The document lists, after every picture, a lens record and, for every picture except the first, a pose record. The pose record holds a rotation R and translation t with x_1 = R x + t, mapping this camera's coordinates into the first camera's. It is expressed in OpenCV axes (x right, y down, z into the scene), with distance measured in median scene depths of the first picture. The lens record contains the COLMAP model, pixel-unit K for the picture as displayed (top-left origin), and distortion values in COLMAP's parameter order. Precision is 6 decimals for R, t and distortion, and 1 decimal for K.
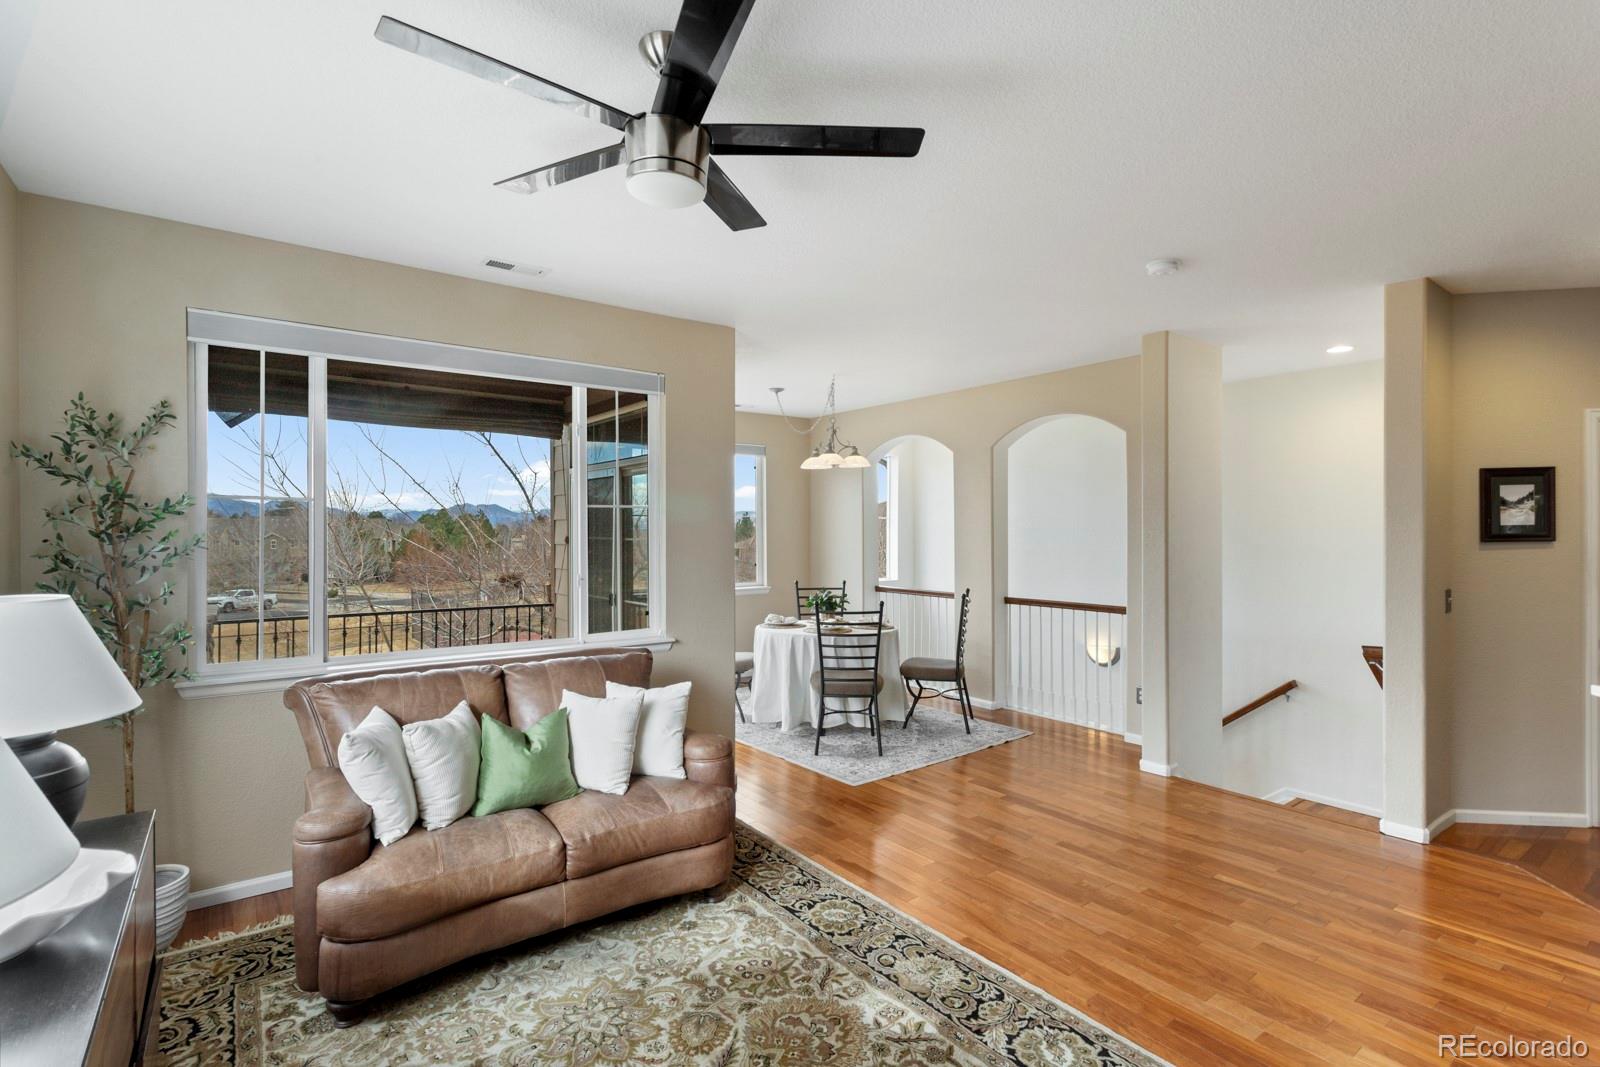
lens RADIAL K [[766.2, 0, 792.5], [0, 766.2, 537.0], [0, 0, 1]] dist [0.002287, 0.001247]
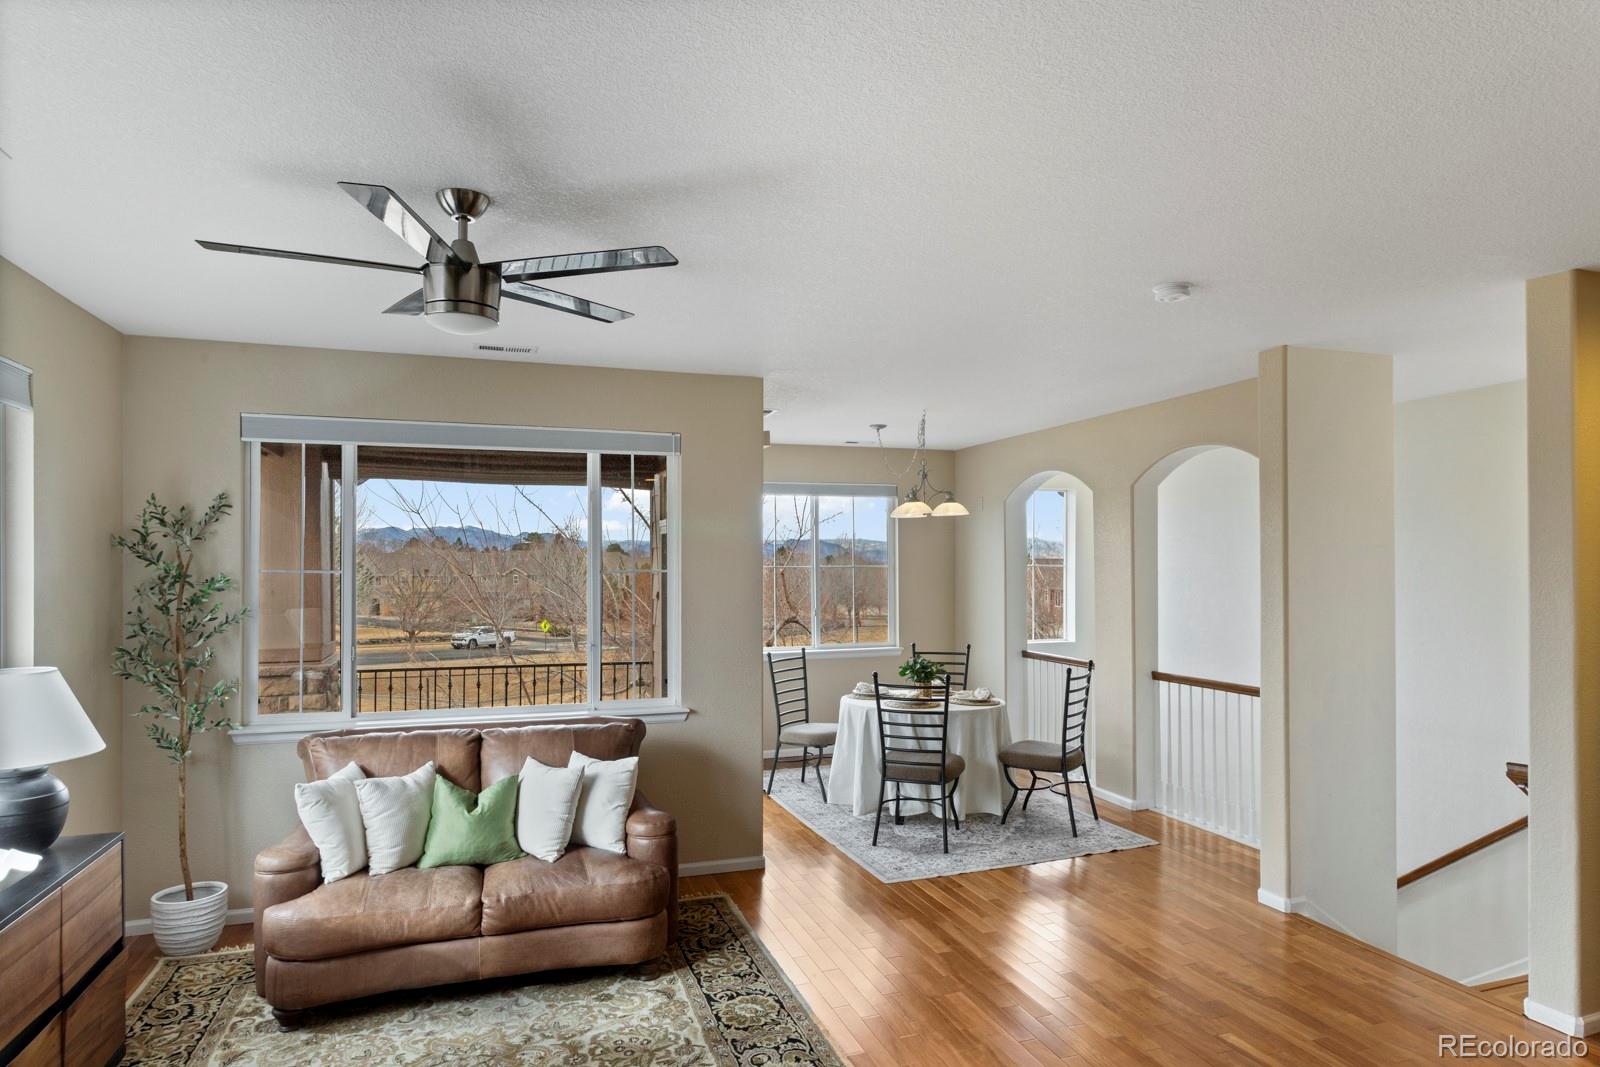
lens RADIAL K [[933.2, 0, 802.1], [0, 933.2, 561.9], [0, 0, 1]] dist [-0.014114, 0.007591]
pose [[0.950630, -0.001294, -0.310324, 0.455329], [-0.001105, 0.999971, -0.007556, -0.056660], [0.310325, 0.007526, 0.950601, -0.087835]]
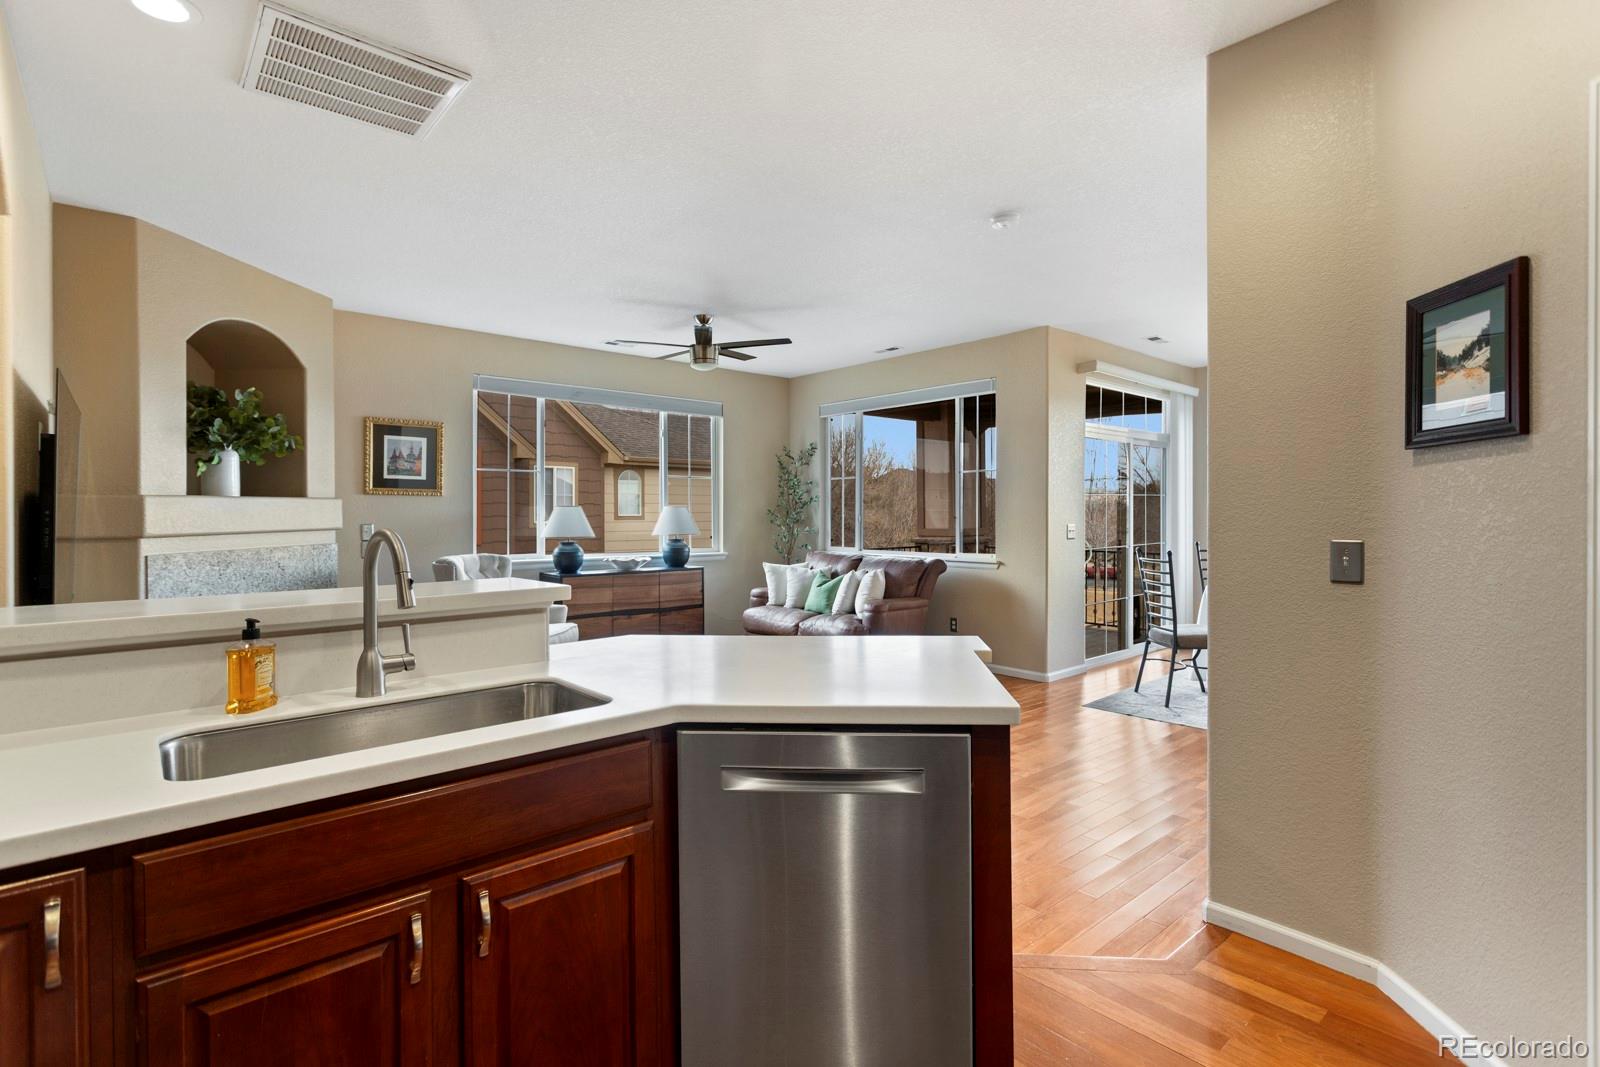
lens RADIAL K [[766.2, 0, 790.2], [0, 766.2, 525.5], [0, 0, 1]] dist [0.002287, 0.001247]
pose [[0.067798, 0.016449, -0.997563, 1.681179], [0.003180, 0.999855, 0.016703, 0.056253], [0.997694, -0.004305, 0.067736, 0.698594]]
